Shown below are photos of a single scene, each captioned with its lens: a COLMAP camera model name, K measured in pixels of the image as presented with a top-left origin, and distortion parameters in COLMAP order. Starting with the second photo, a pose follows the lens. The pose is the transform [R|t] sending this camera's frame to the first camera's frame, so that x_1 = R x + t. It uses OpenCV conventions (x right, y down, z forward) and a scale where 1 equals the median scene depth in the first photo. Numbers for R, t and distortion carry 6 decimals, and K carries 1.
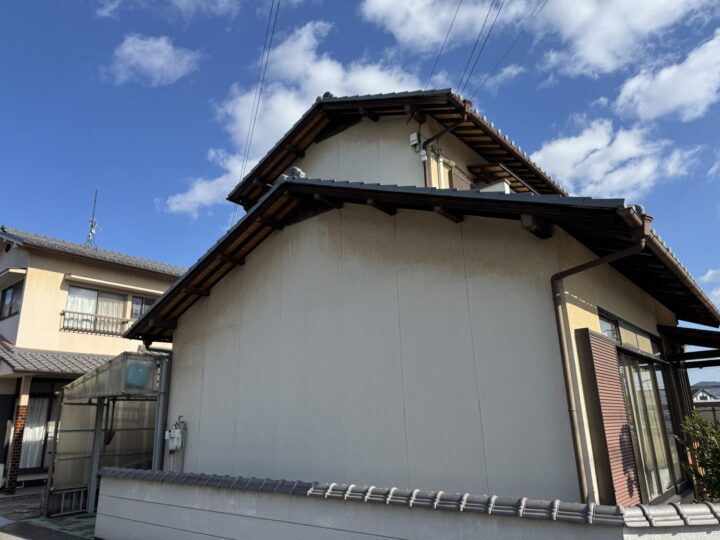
lens RADIAL K [[503.6, 0, 360.0], [0, 503.6, 270.0], [0, 0, 1]] dist [0.004389, 0.000522]
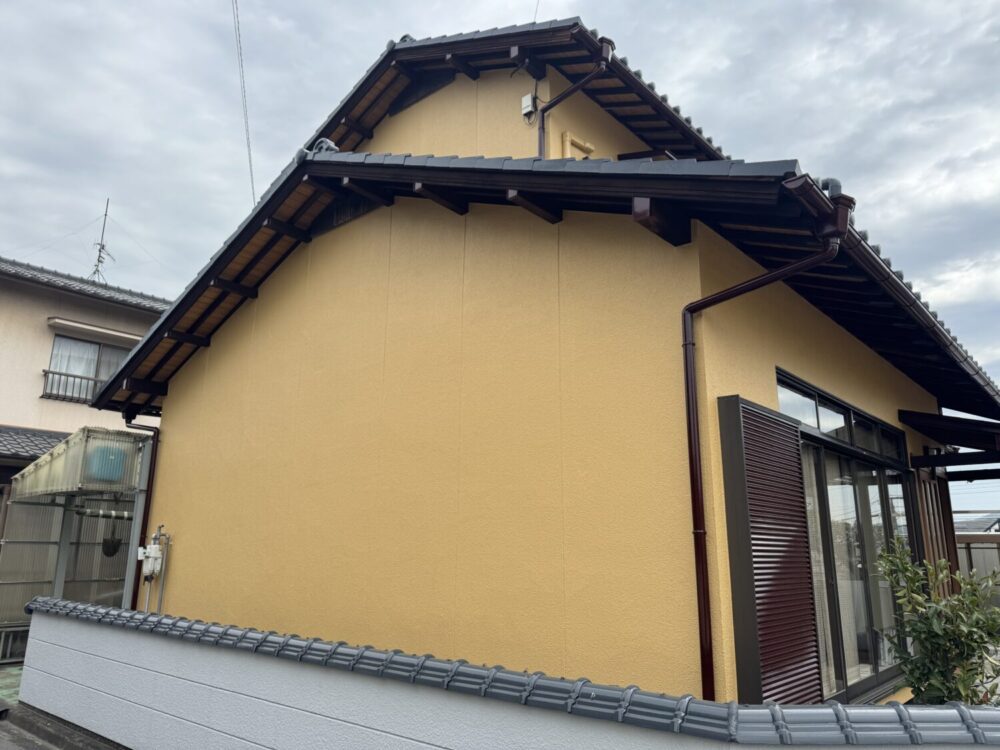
lens RADIAL K [[715.5, 0, 500.0], [0, 715.5, 375.0], [0, 0, 1]] dist [-0.003368, -0.000942]
pose [[0.999328, 0.030184, -0.020797, 0.096865], [-0.028966, 0.997978, 0.056583, 0.026472], [0.022463, -0.055943, 0.998181, 0.084936]]
